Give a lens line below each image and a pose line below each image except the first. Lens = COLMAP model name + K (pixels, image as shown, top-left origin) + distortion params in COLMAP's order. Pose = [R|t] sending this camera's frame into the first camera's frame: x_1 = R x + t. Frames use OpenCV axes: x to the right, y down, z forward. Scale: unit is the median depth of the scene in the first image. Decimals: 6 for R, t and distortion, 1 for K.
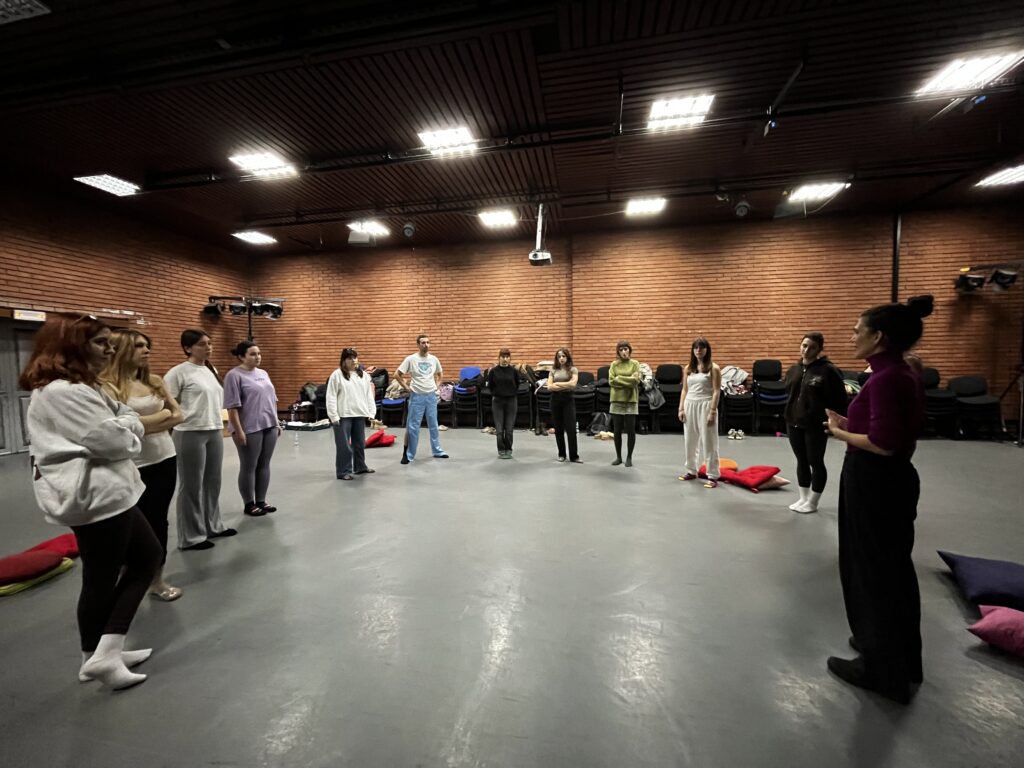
lens RADIAL K [[409.6, 0, 510.2], [0, 409.6, 381.6], [0, 0, 1]] dist [-0.000419, 0.000594]
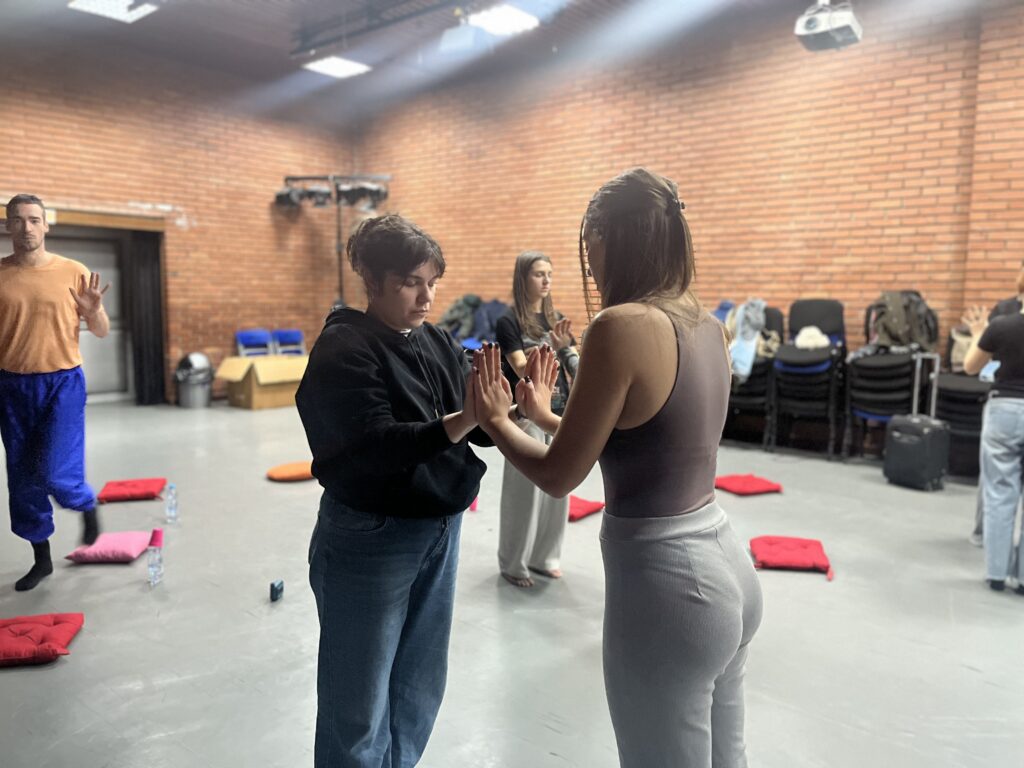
lens RADIAL K [[784.0, 0, 513.3], [0, 784.0, 386.5], [0, 0, 1]] dist [0.011865, -0.021680]
pose [[0.873034, 0.076575, -0.481610, 0.164490], [-0.041752, 0.995705, 0.082630, -0.010755], [0.485869, -0.052031, 0.872482, 0.157183]]
